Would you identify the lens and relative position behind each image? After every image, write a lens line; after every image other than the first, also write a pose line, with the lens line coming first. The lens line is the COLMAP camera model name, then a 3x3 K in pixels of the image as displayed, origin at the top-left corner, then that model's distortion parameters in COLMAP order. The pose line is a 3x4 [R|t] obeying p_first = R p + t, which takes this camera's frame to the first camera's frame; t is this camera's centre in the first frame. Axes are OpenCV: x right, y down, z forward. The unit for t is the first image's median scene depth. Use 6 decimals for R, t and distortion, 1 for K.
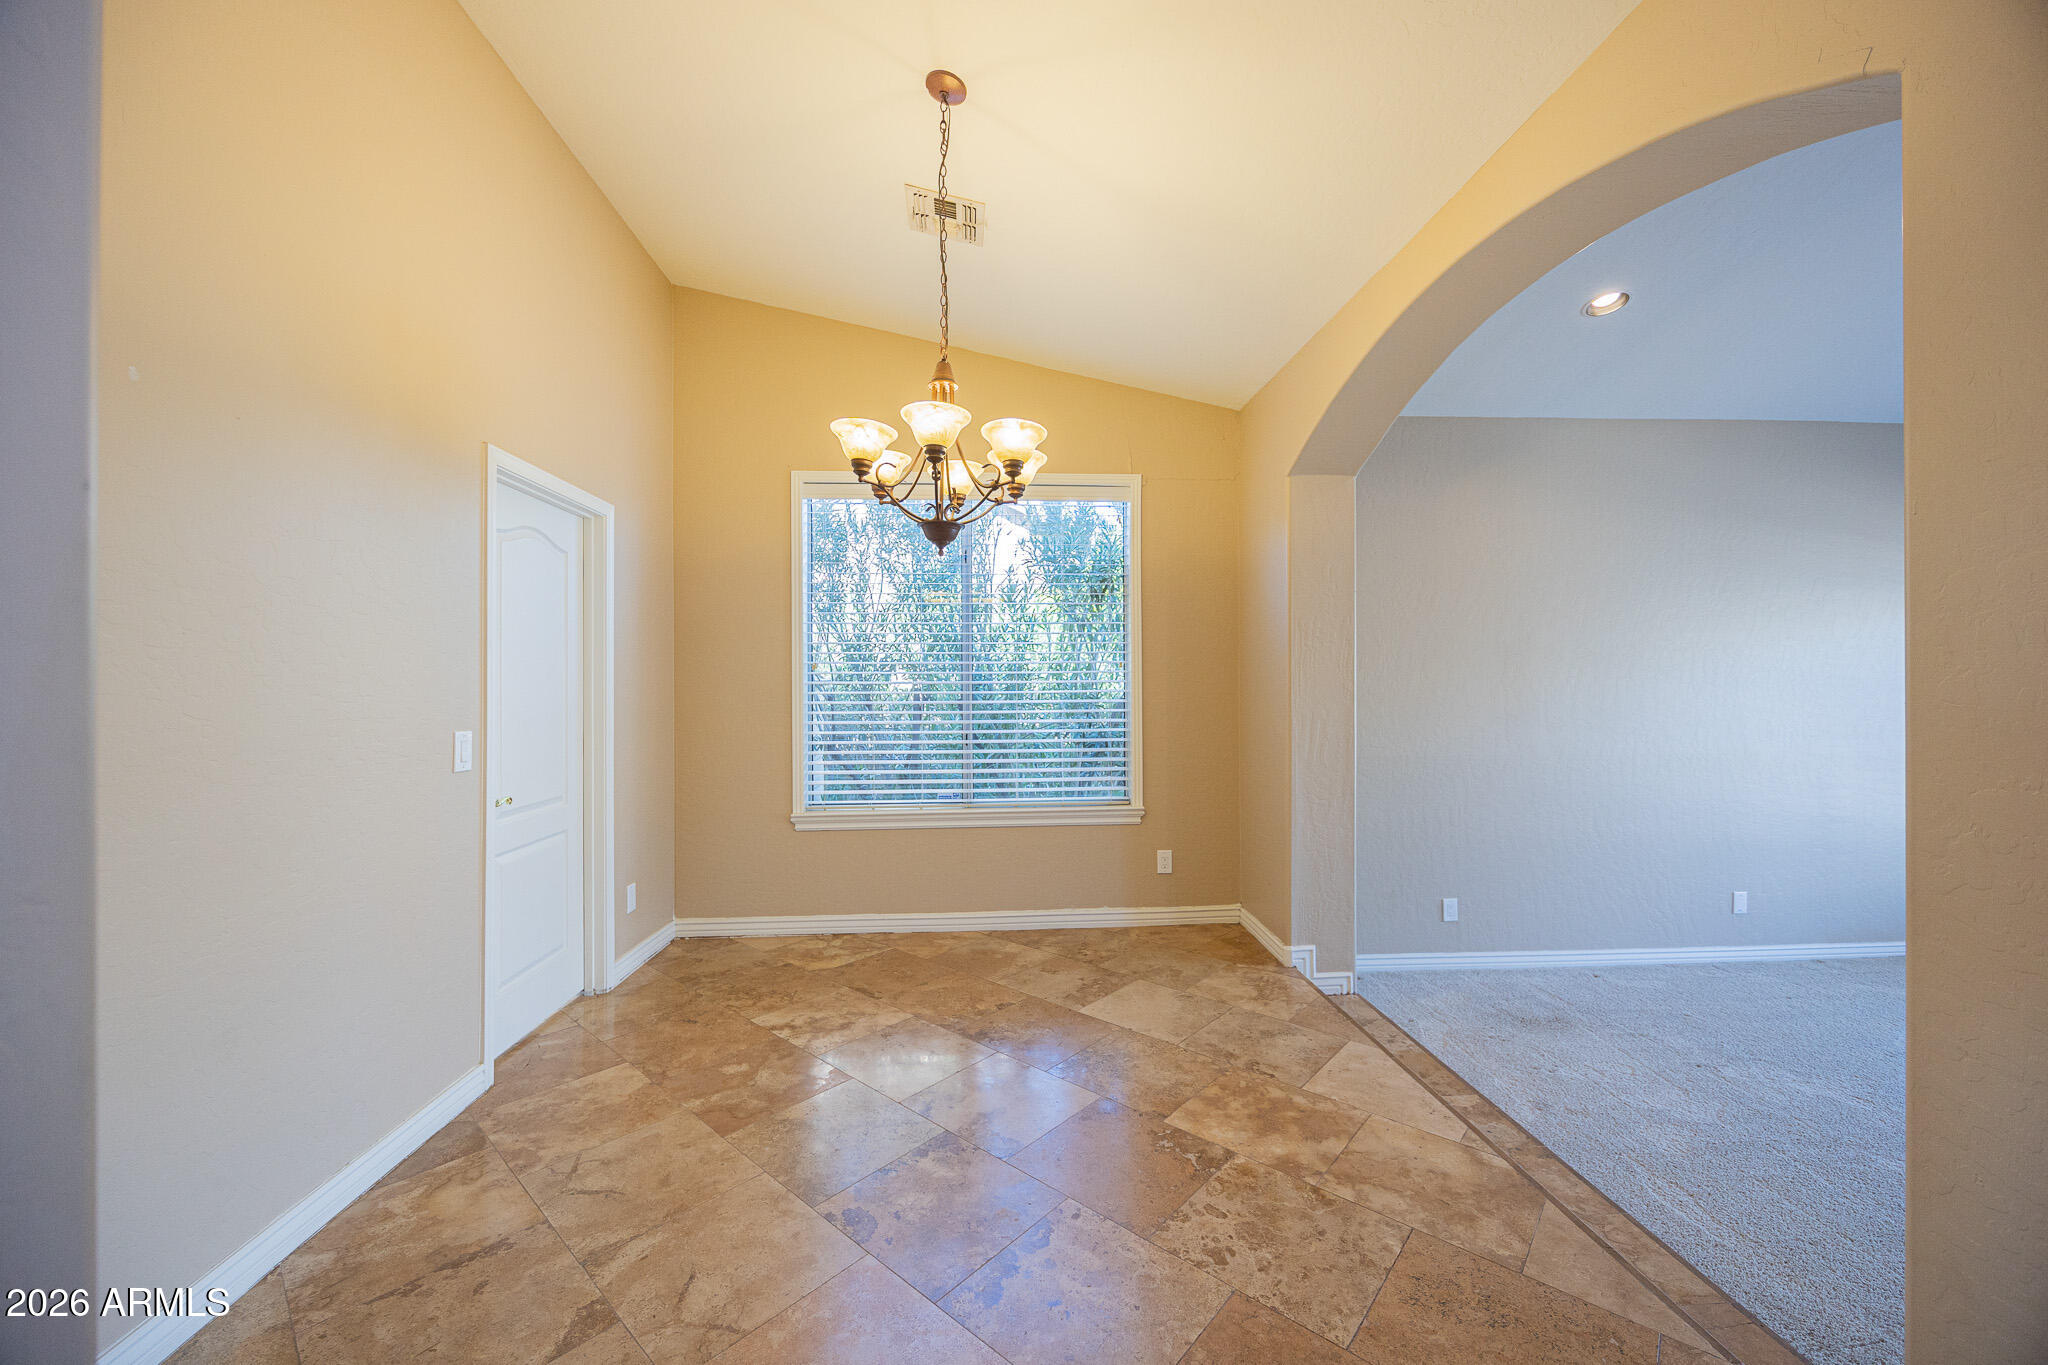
lens RADIAL K [[786.7, 0, 1024.1], [0, 786.7, 683.5], [0, 0, 1]] dist [0.001021, 0.000212]
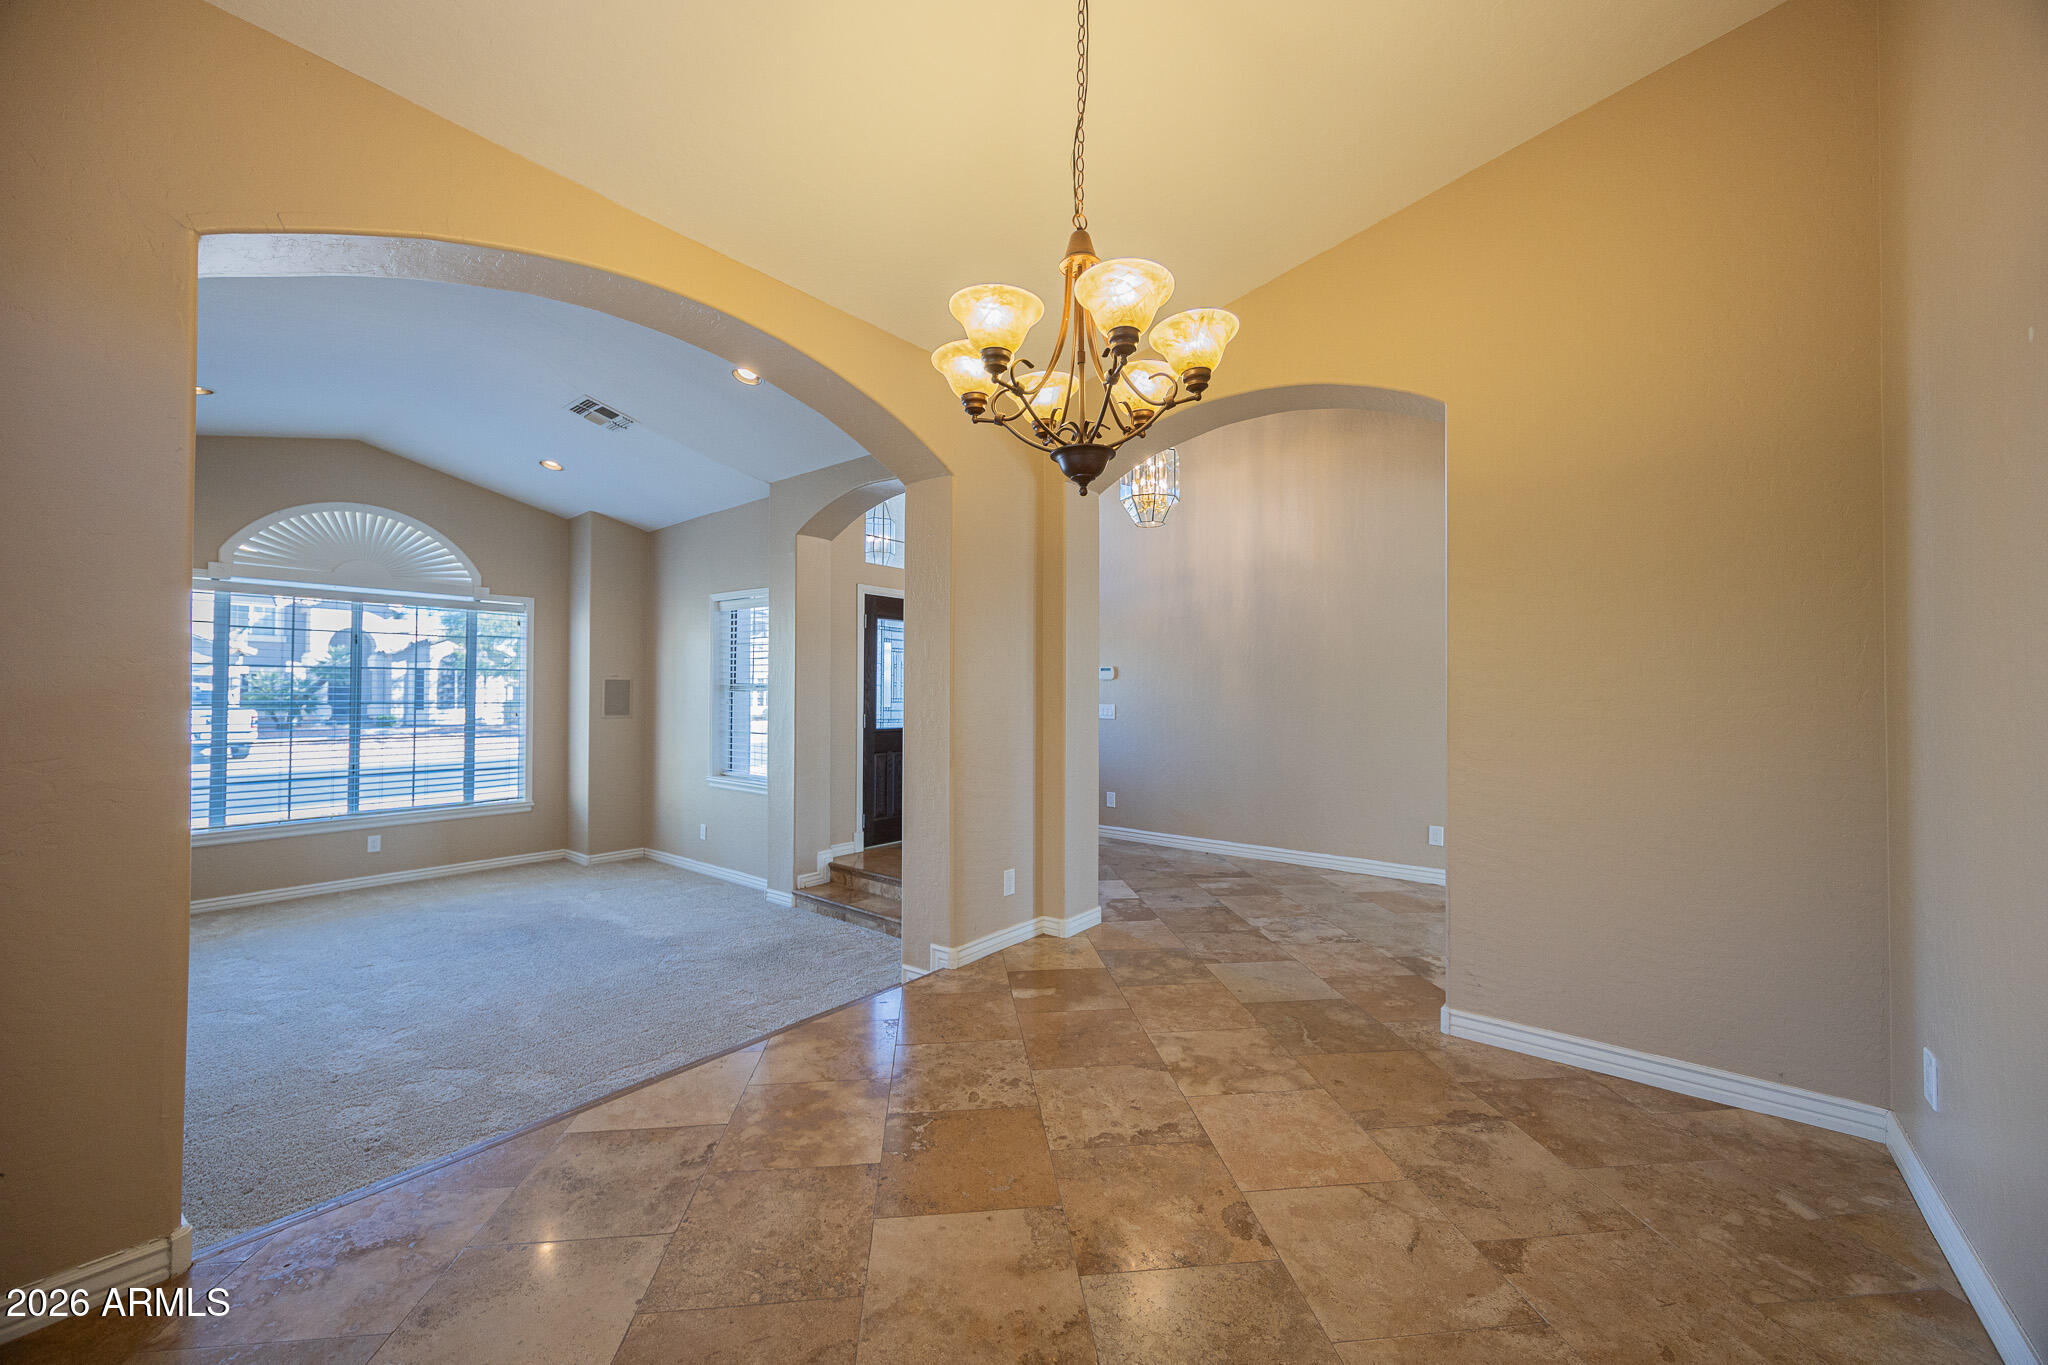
lens RADIAL K [[786.7, 0, 1022.5], [0, 786.7, 684.2], [0, 0, 1]] dist [0.001021, 0.000212]
pose [[-0.744504, 0.009068, 0.667557, -0.645495], [0.000455, 0.999914, -0.013074, 0.027850], [-0.667618, -0.009430, -0.744444, 1.846398]]
